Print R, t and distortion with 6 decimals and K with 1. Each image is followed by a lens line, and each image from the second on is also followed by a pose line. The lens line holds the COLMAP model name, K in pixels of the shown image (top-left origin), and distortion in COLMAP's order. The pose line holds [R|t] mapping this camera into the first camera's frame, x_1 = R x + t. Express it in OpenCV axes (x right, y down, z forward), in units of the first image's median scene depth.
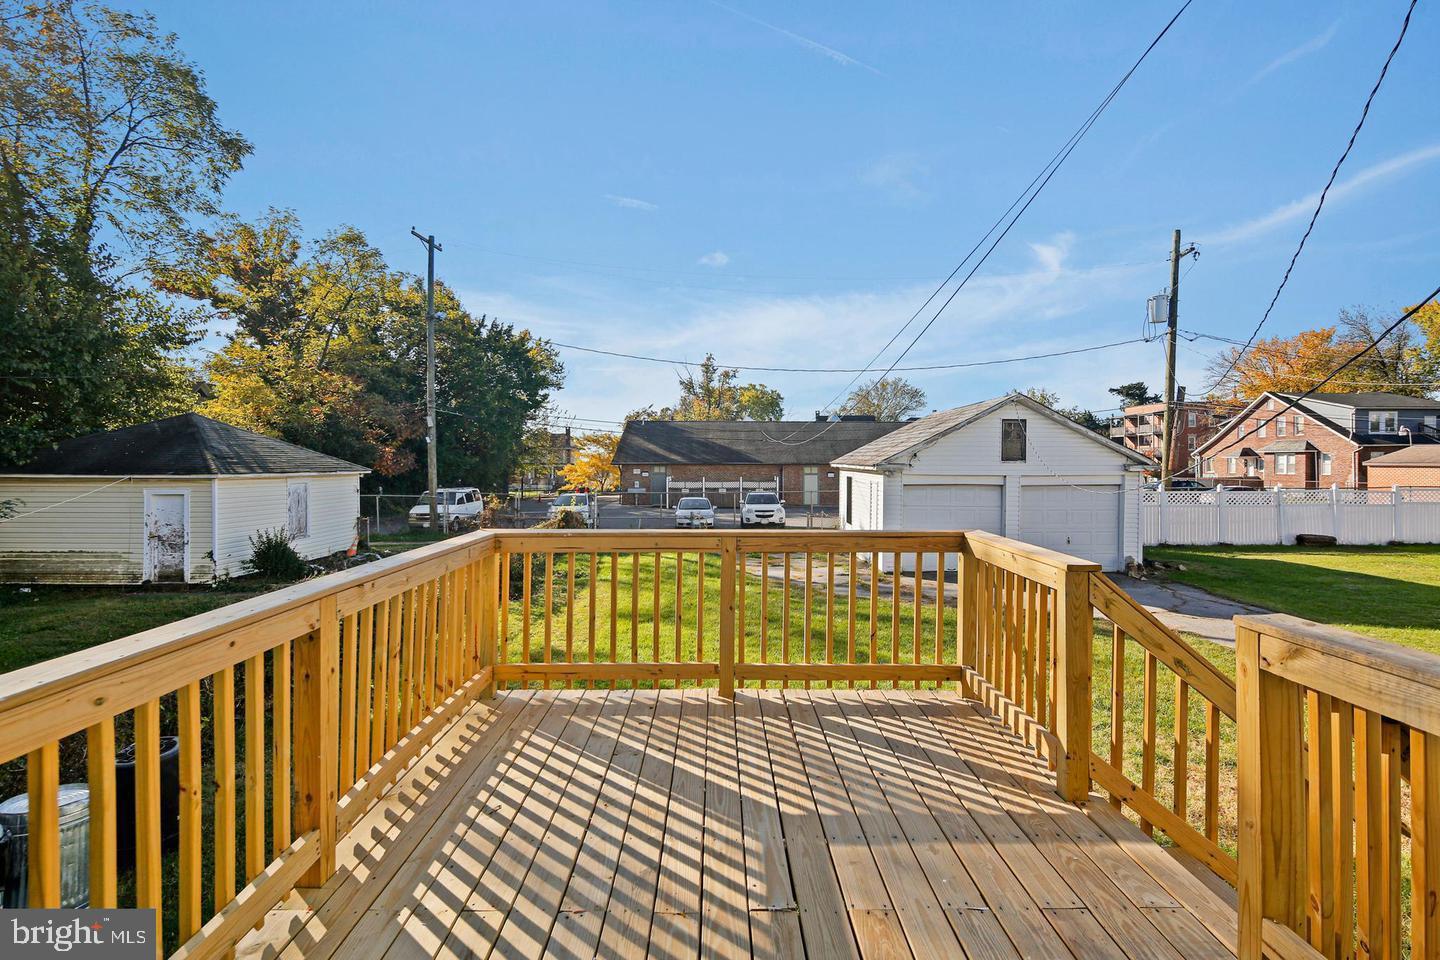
lens RADIAL K [[717.3, 0, 714.5], [0, 717.3, 473.8], [0, 0, 1]] dist [0.001065, -0.000416]
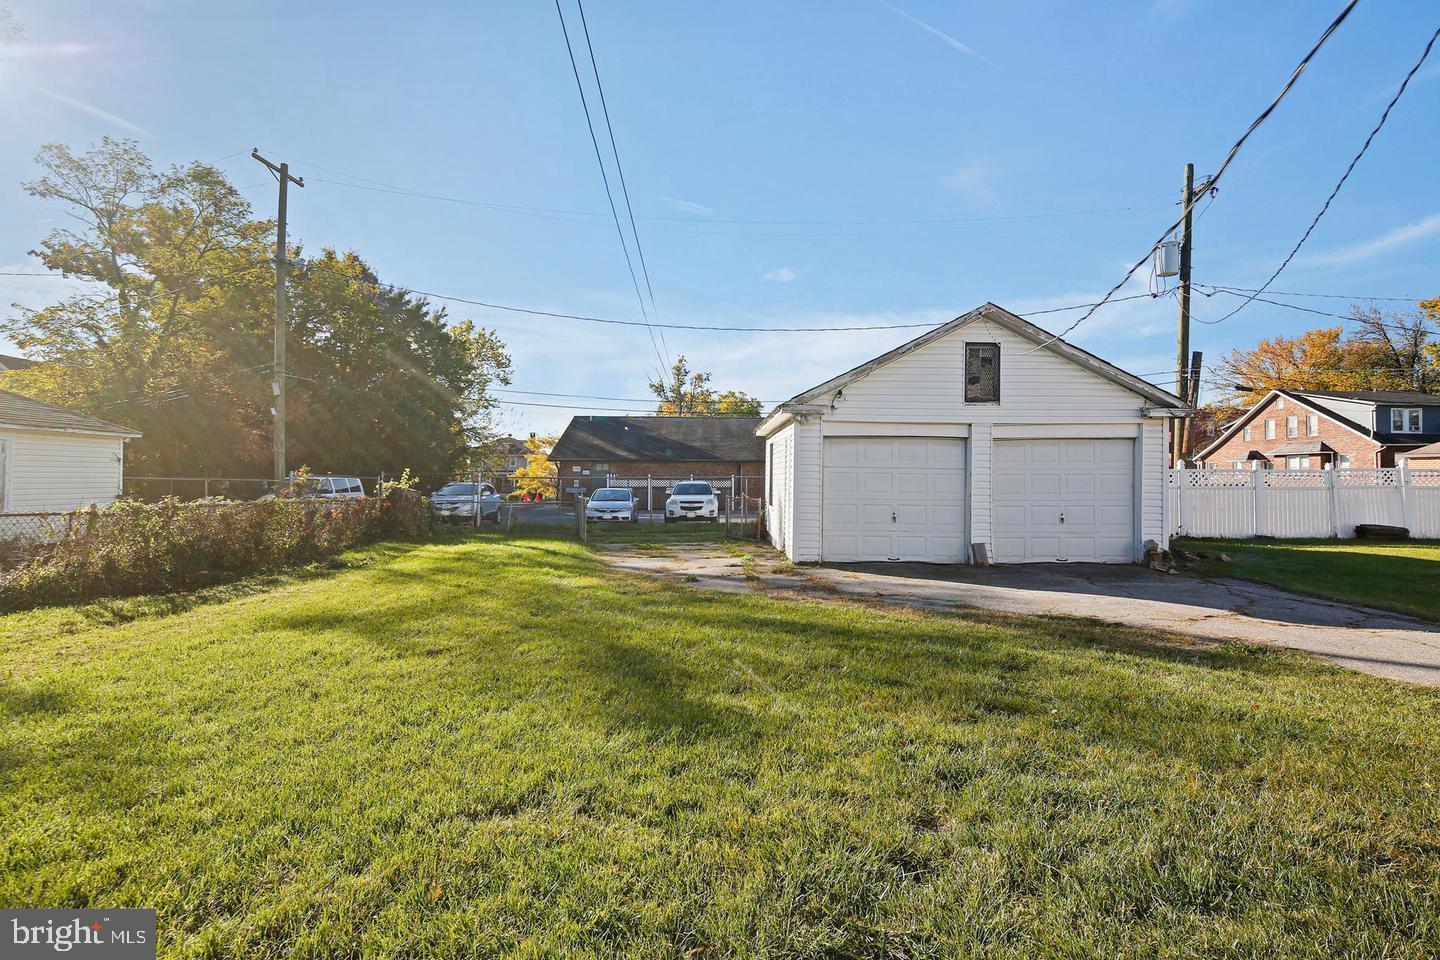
lens RADIAL K [[721.0, 0, 707.2], [0, 721.0, 476.1], [0, 0, 1]] dist [0.000070, -0.000193]
pose [[0.999988, 0.003728, 0.003049, 0.050245], [-0.003663, 0.999772, -0.021047, 0.023289], [-0.003127, 0.021036, 0.999774, 0.102844]]
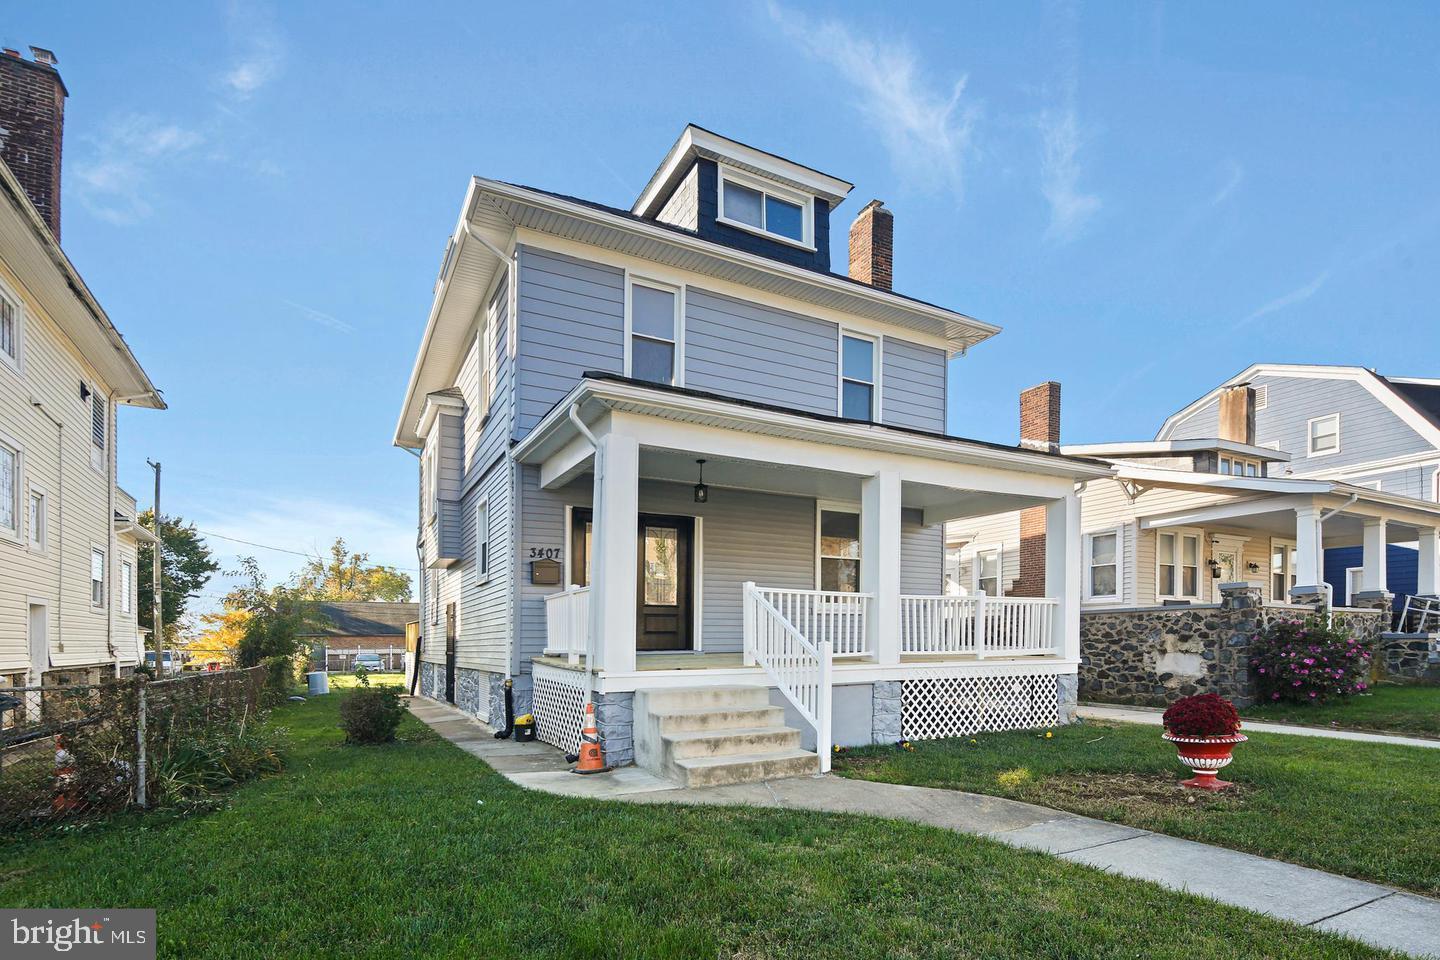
lens RADIAL K [[721.0, 0, 712.6], [0, 721.0, 647.0], [0, 0, 1]] dist [0.013552, -0.000058]
pose [[0.877788, -0.012035, 0.478897, -0.074811], [0.018939, 0.999775, -0.009590, 0.029615], [-0.478674, 0.017488, 0.877819, -0.401771]]
